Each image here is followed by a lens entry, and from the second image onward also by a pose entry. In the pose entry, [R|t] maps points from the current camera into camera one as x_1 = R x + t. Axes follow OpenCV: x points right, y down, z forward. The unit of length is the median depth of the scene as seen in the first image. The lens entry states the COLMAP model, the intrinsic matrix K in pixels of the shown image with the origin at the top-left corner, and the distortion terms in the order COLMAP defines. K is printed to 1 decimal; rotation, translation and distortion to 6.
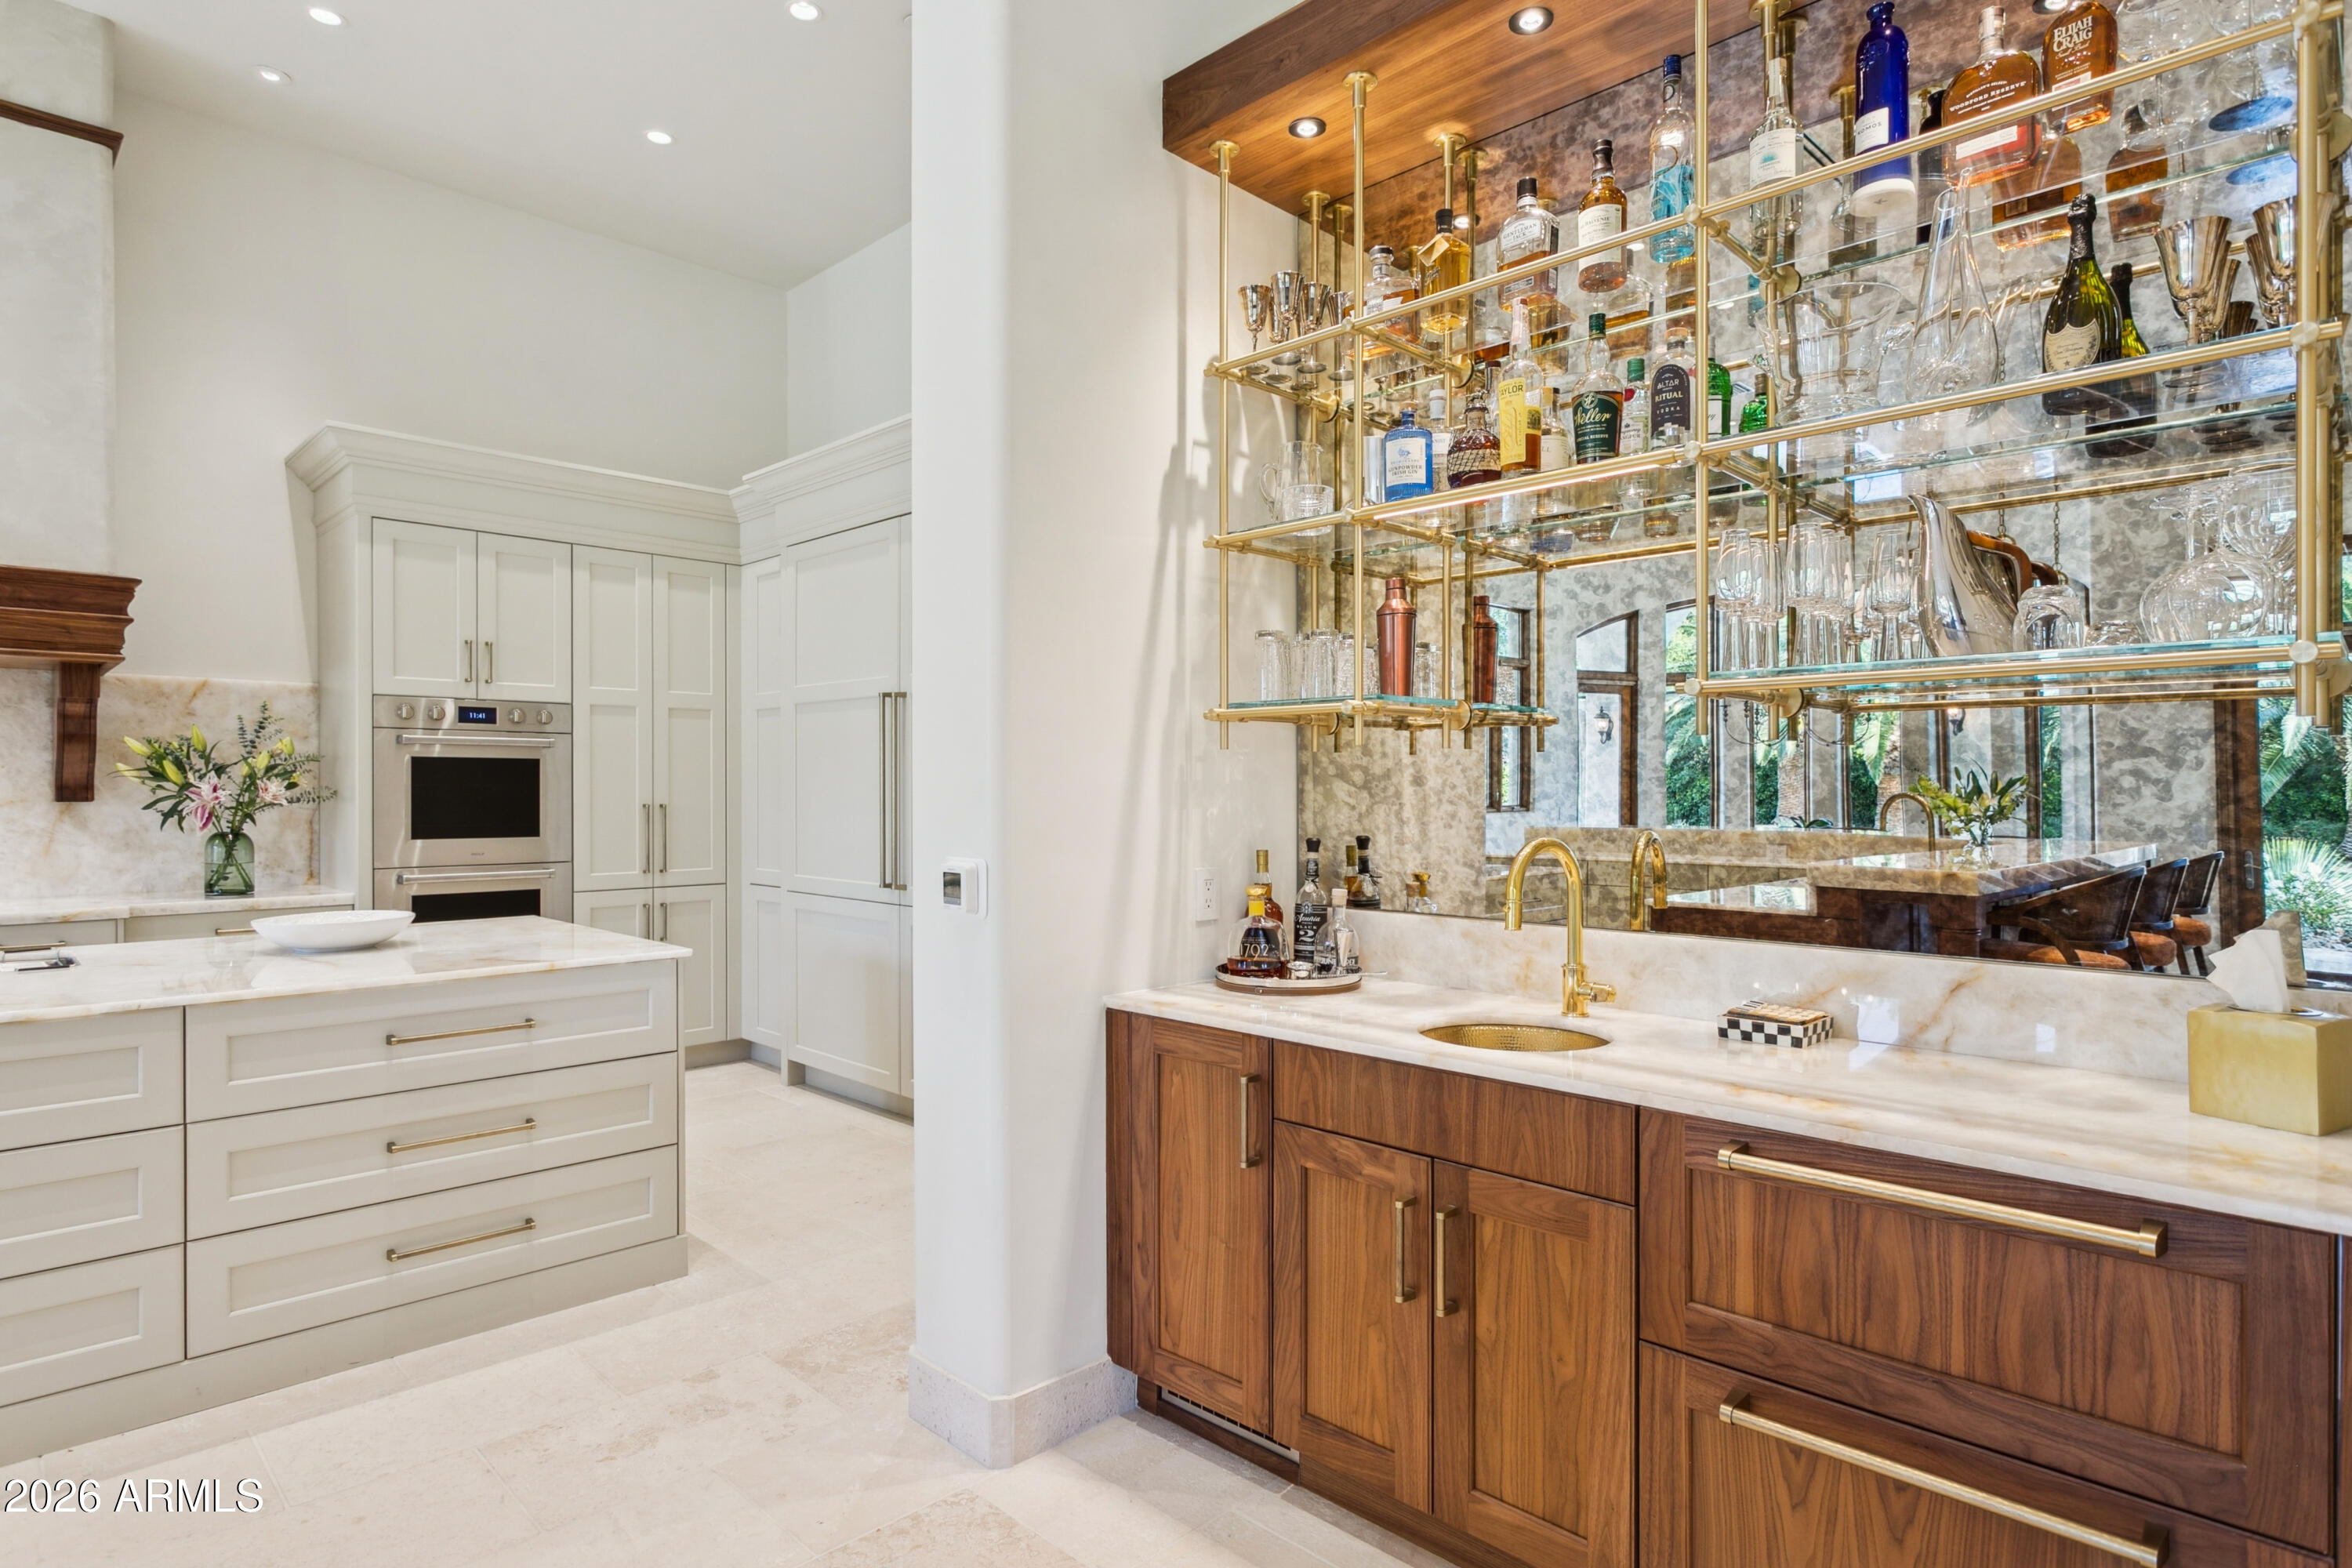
lens RADIAL K [[1257.2, 0, 1171.1], [0, 1257.2, 790.8], [0, 0, 1]] dist [0.000346, 0.000242]
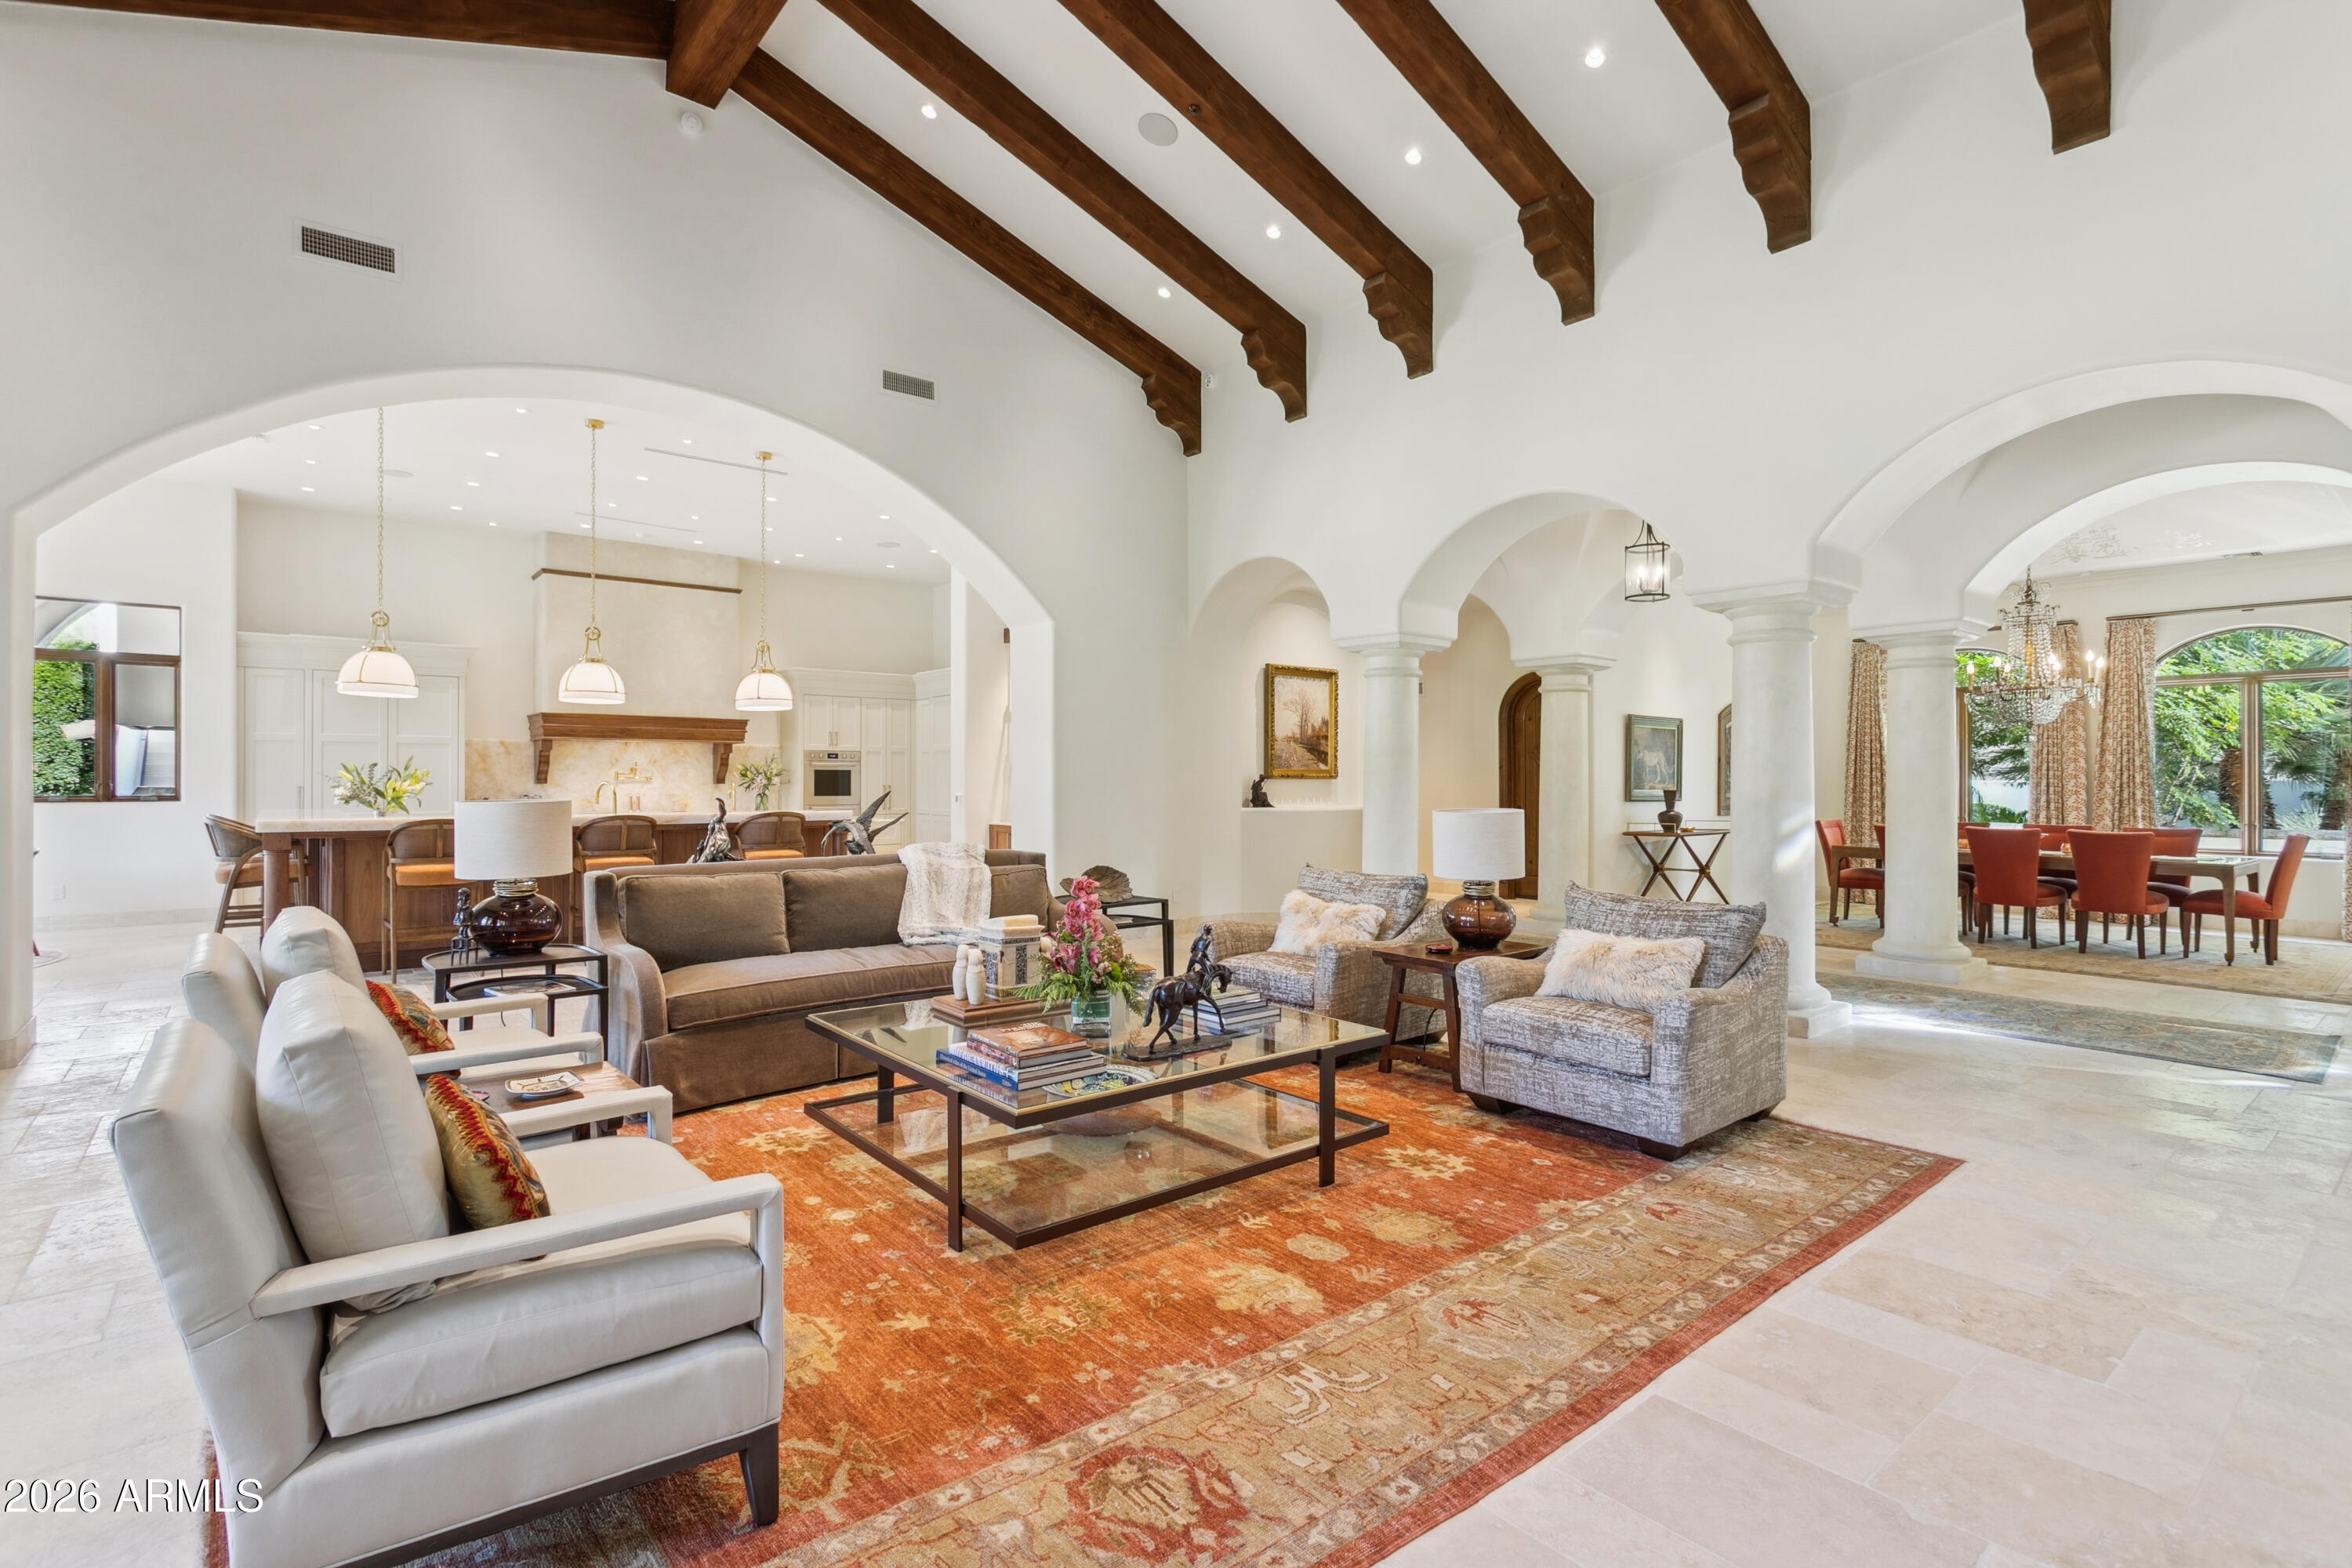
lens RADIAL K [[1107.3, 0, 1177.1], [0, 1107.3, 777.4], [0, 0, 1]] dist [0.004284, 0.000473]
pose [[0.995232, 0.001430, -0.097526, 0.576852], [-0.001599, 0.999997, -0.001657, -0.004805], [0.097523, 0.001805, 0.995232, -1.689905]]
